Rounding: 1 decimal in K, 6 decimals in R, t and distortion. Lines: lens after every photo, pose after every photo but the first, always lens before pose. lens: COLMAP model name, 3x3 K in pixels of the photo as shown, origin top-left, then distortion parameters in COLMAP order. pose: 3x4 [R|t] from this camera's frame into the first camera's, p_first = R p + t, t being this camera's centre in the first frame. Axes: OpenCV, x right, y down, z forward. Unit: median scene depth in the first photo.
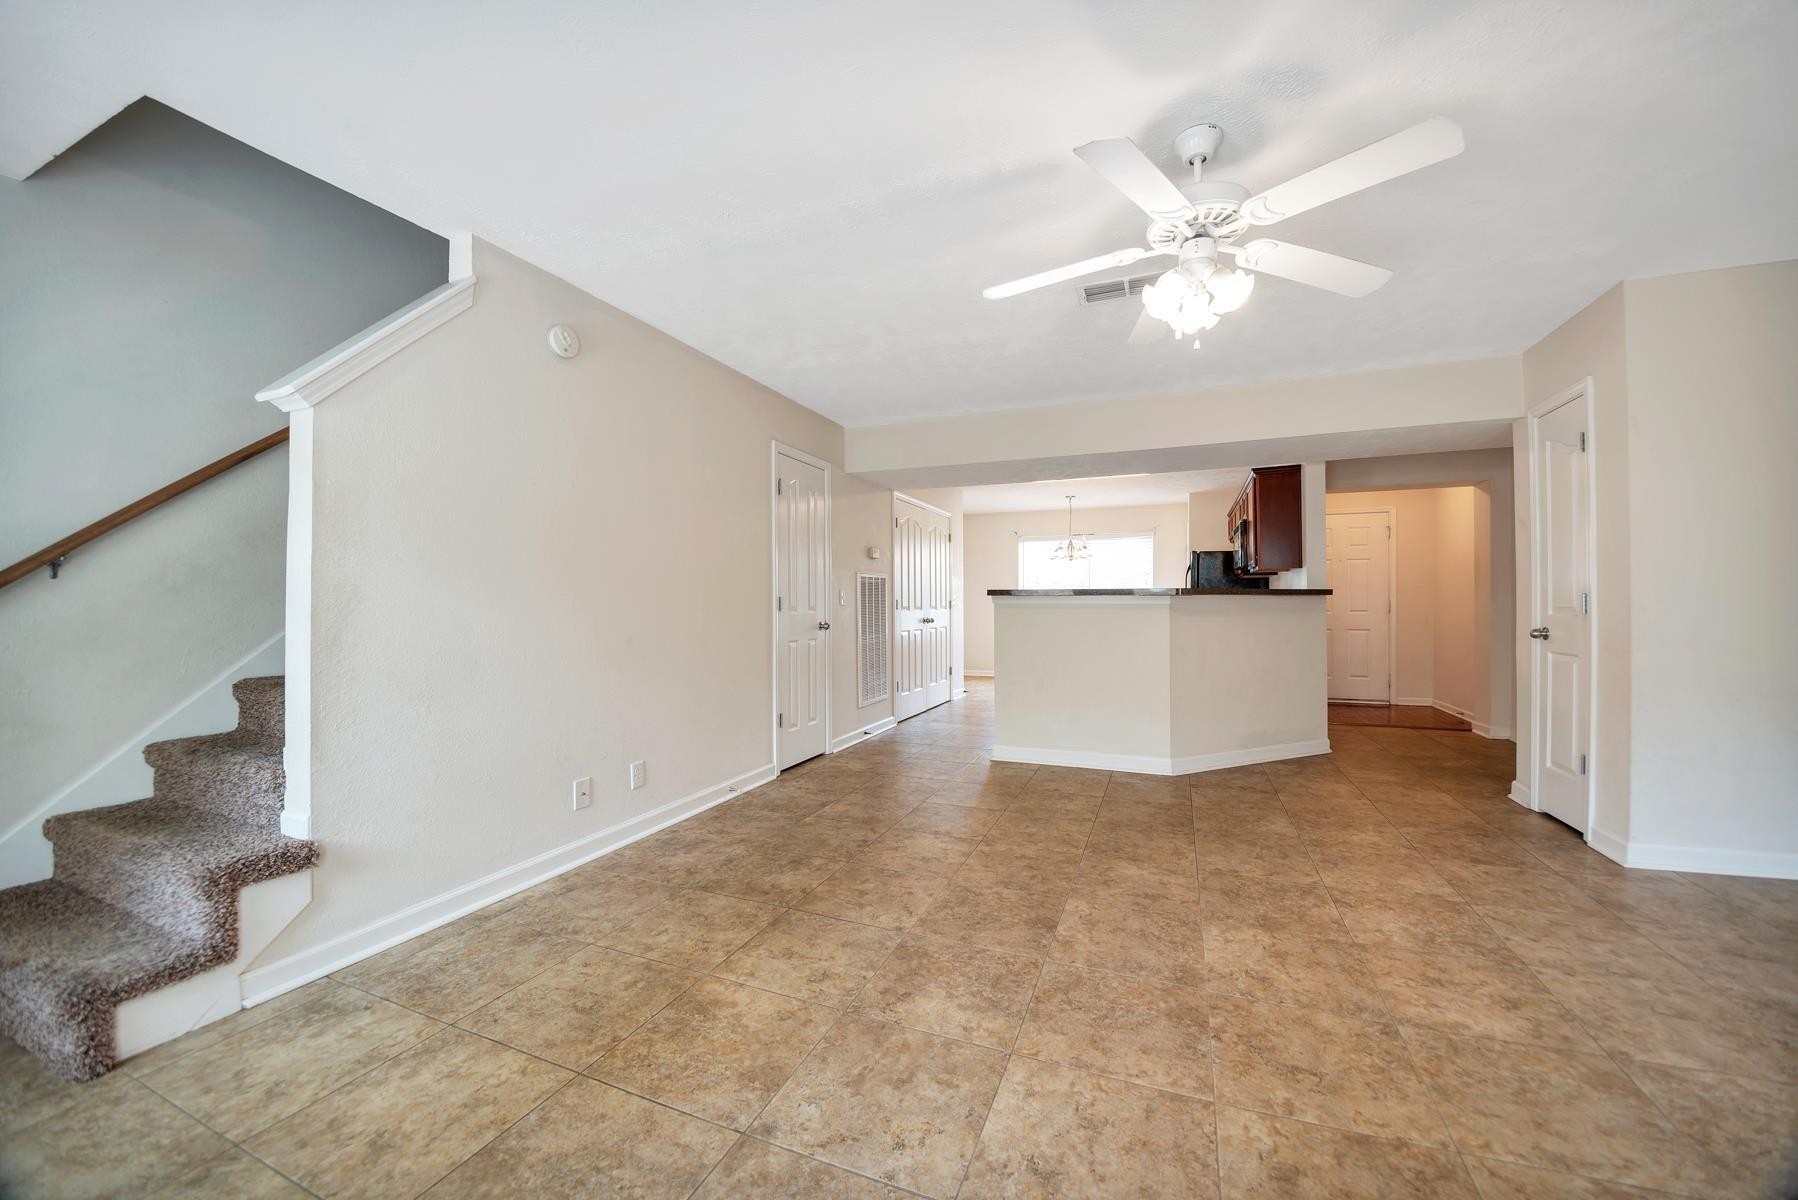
lens RADIAL K [[692.7, 0, 923.0], [0, 692.7, 597.2], [0, 0, 1]] dist [-0.001060, -0.016730]
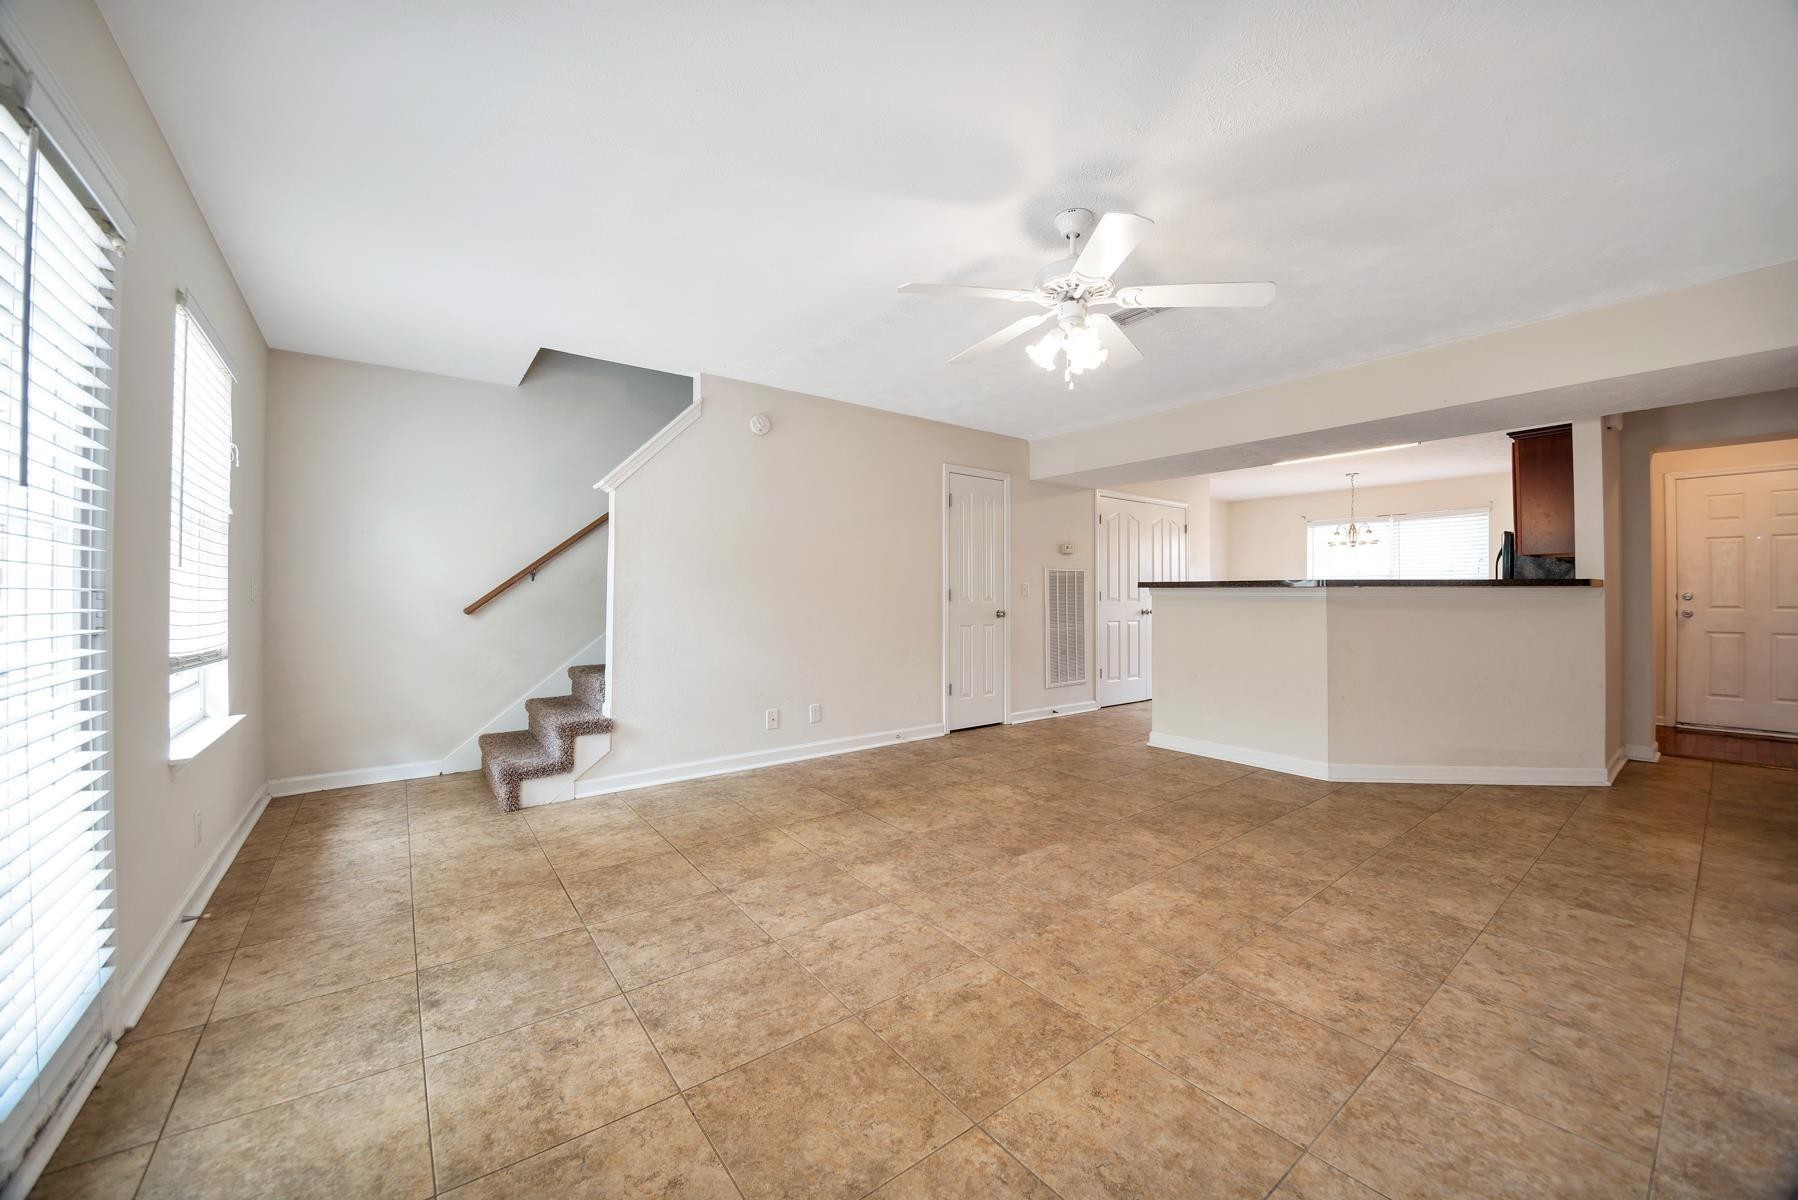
lens RADIAL K [[687.4, 0, 892.1], [0, 687.4, 582.9], [0, 0, 1]] dist [-0.000431, -0.014467]
pose [[0.848465, -0.005430, -0.529223, 0.587294], [0.001269, 0.999965, -0.008226, -0.003098], [0.529250, 0.006308, 0.848443, -0.158111]]
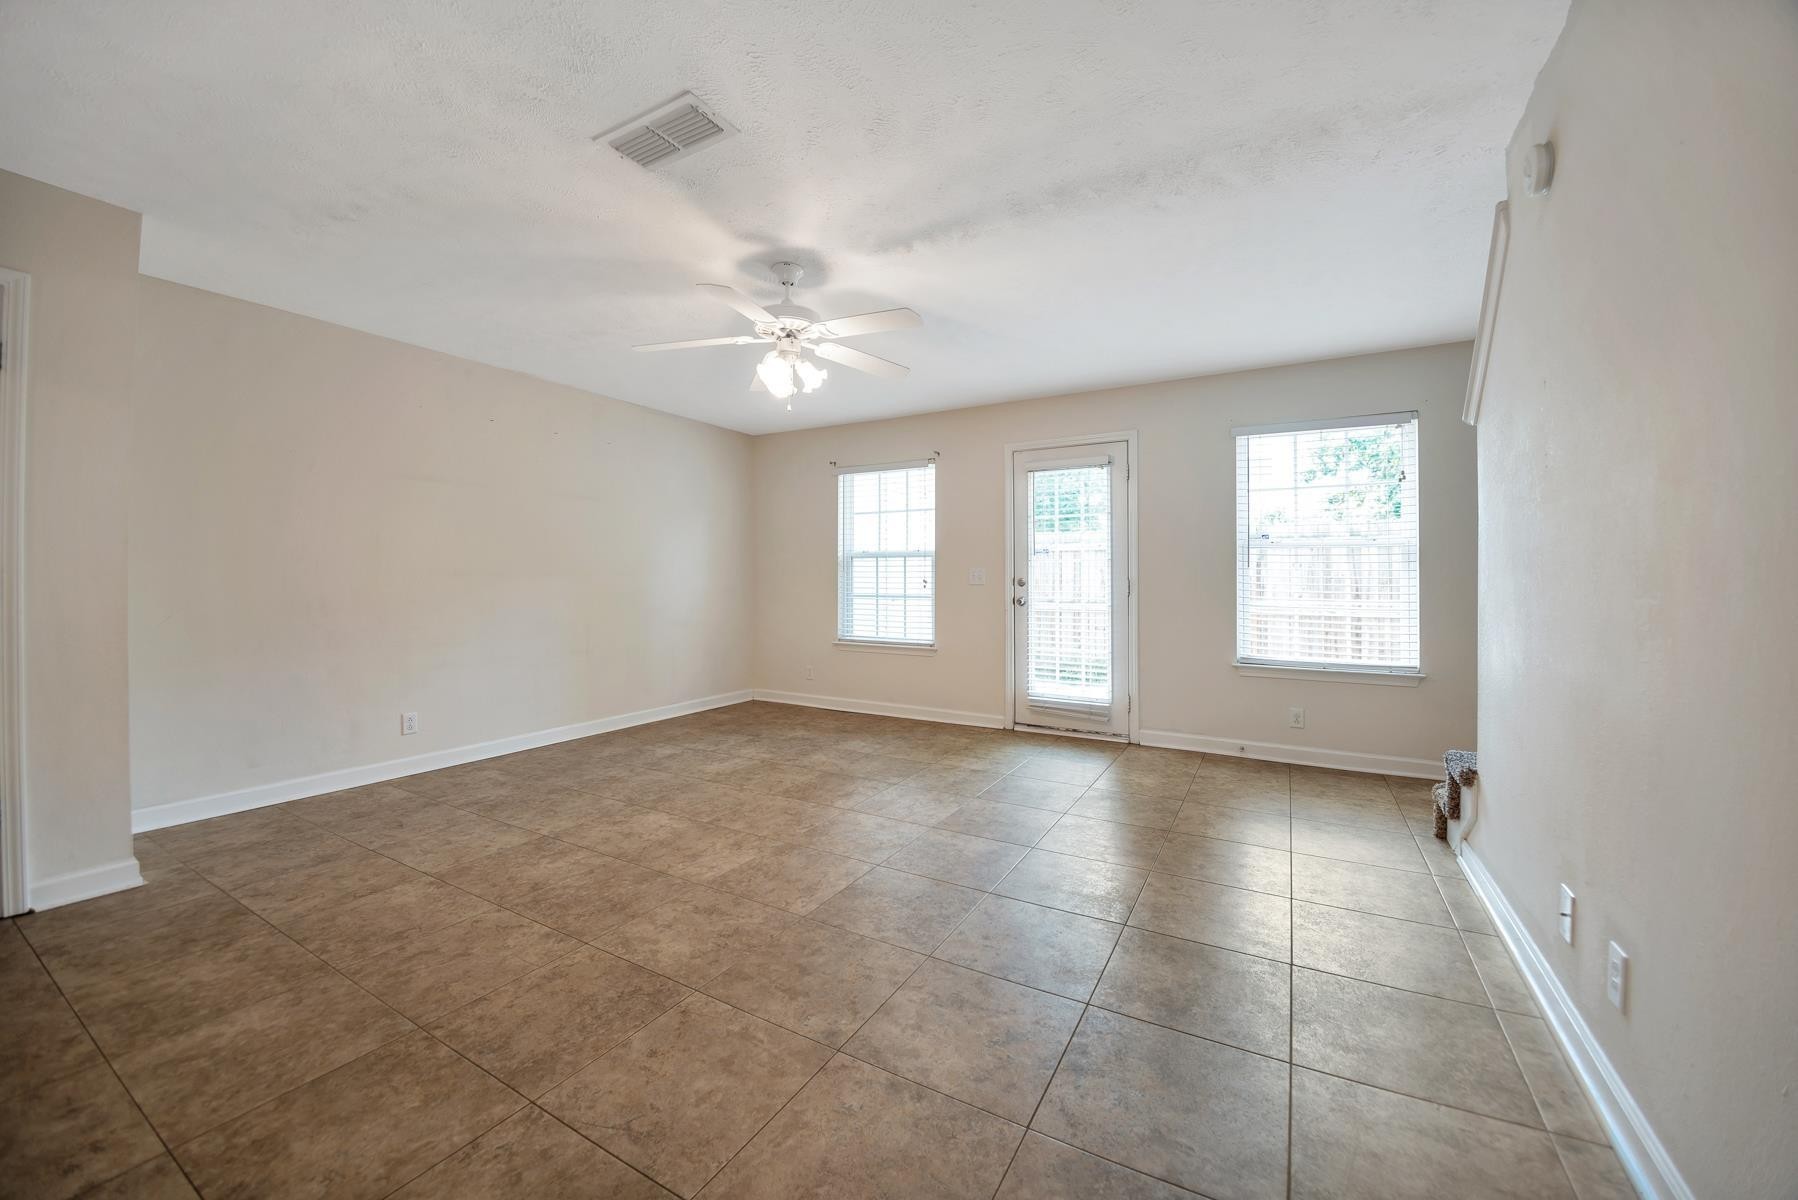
lens RADIAL K [[687.4, 0, 892.1], [0, 687.4, 582.9], [0, 0, 1]] dist [-0.000431, -0.014467]
pose [[-0.985780, -0.000499, 0.168038, -0.044944], [-0.000865, 0.999997, -0.002102, 0.016921], [-0.168036, -0.002218, -0.985778, 1.806400]]
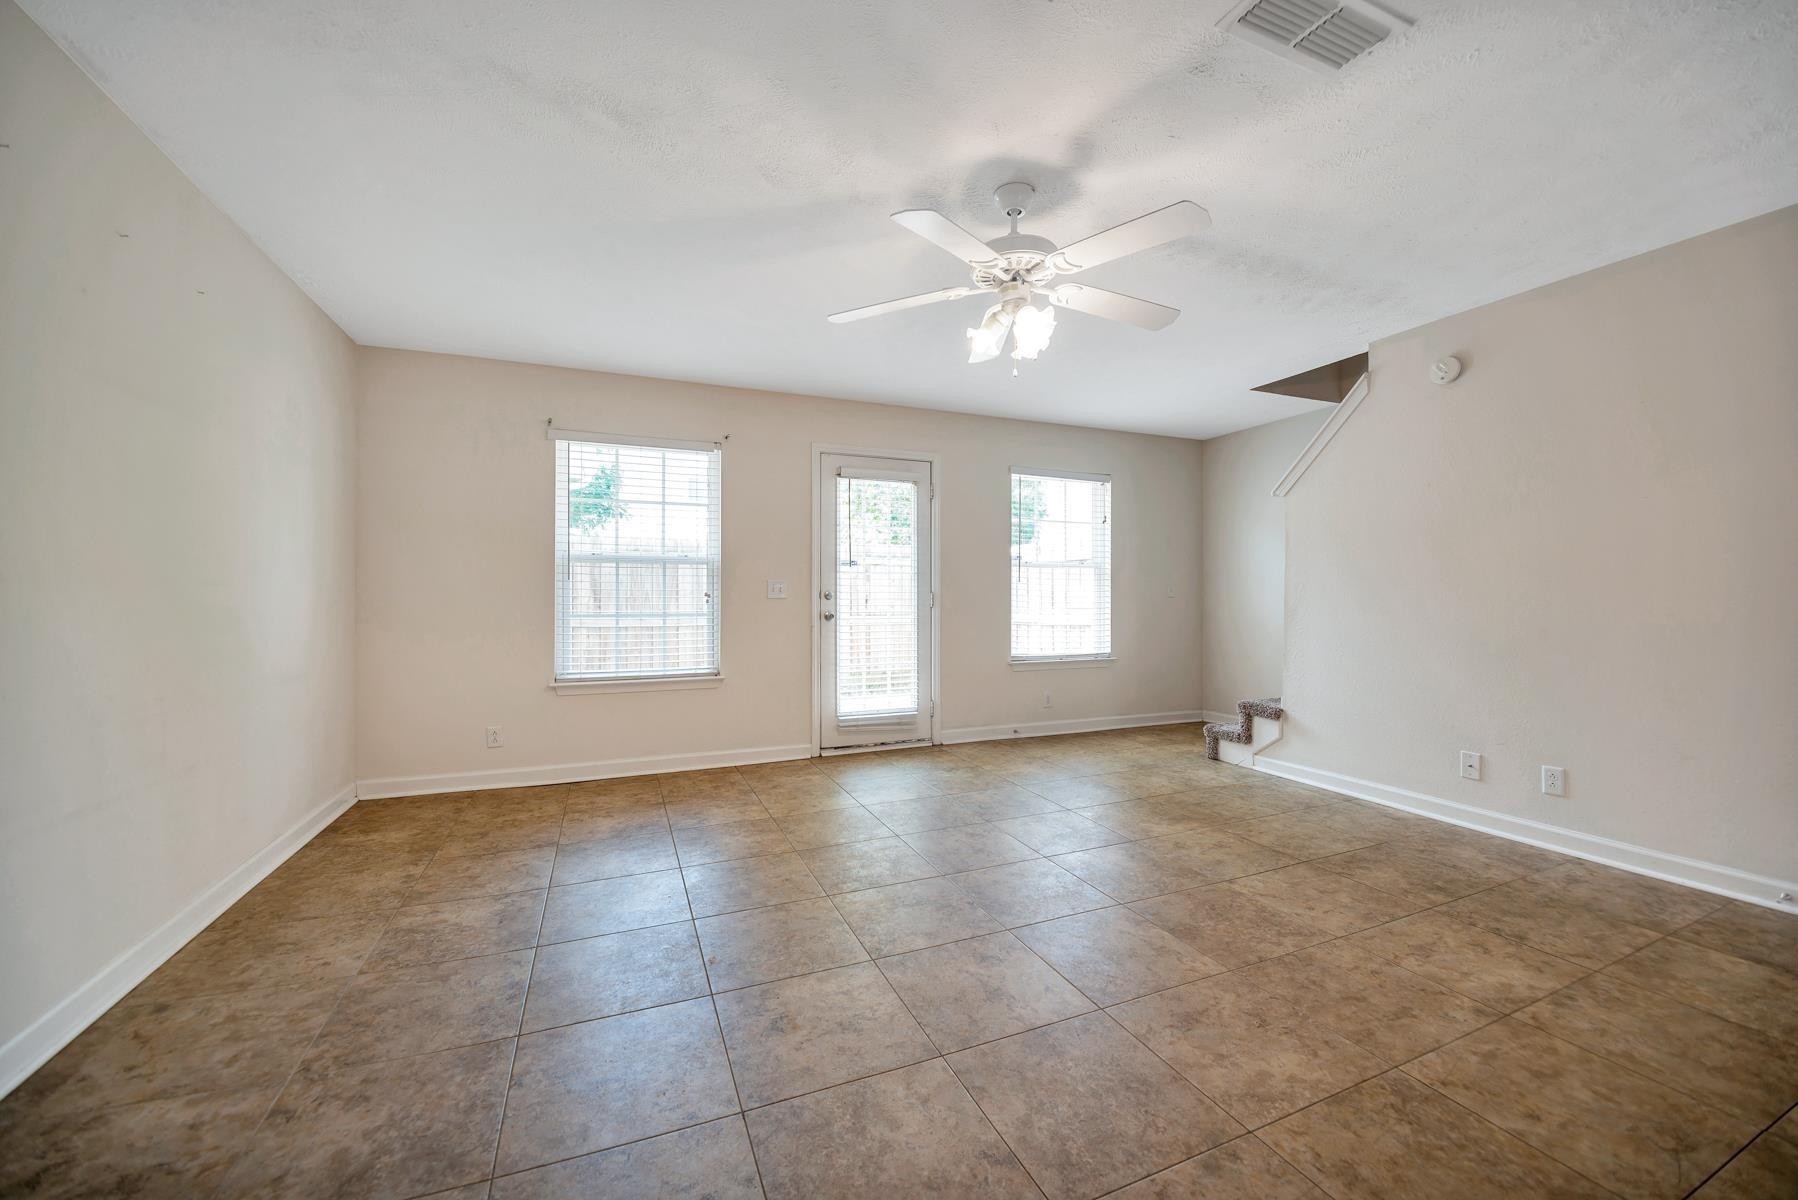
lens RADIAL K [[685.7, 0, 912.5], [0, 685.7, 602.9], [0, 0, 1]] dist [-0.000524, -0.016239]
pose [[-0.721723, 0.012667, -0.692066, 0.982801], [0.005069, 0.999902, 0.013016, 0.008455], [0.692163, 0.005886, -0.721717, 1.285935]]
